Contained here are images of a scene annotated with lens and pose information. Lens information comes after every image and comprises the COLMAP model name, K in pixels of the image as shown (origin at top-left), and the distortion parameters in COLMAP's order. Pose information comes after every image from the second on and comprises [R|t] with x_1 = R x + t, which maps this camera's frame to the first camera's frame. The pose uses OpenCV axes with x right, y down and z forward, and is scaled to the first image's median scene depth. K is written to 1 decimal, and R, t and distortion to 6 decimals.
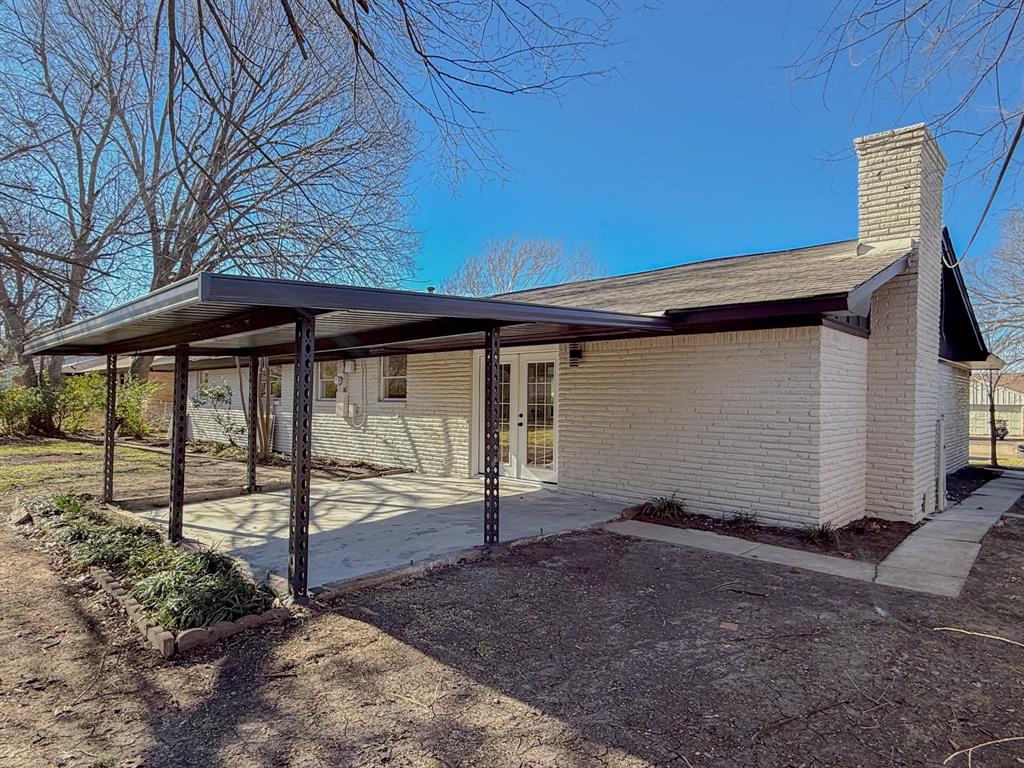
lens RADIAL K [[589.8, 0, 515.7], [0, 589.8, 382.6], [0, 0, 1]] dist [-0.004201, 0.000173]
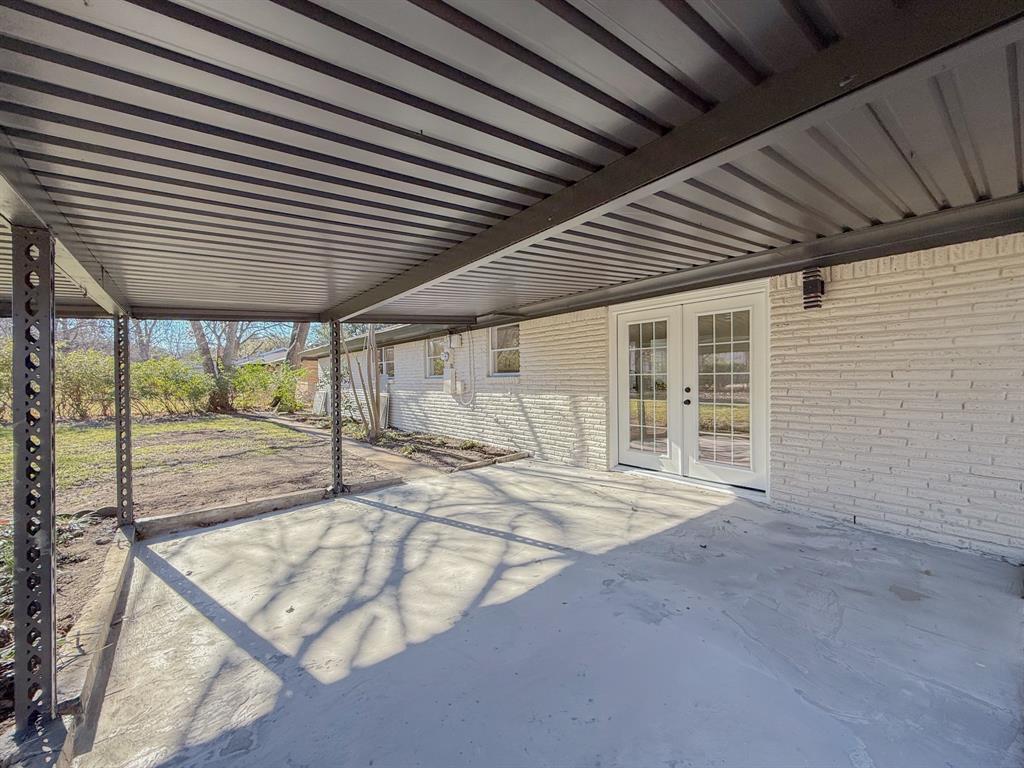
lens RADIAL K [[419.8, 0, 509.9], [0, 419.8, 383.7], [0, 0, 1]] dist [-0.003358, 0.001068]
pose [[0.988589, -0.019066, -0.149429, -0.113578], [0.025309, 0.998880, 0.039987, 0.019476], [0.148500, -0.043312, 0.987964, 0.405484]]
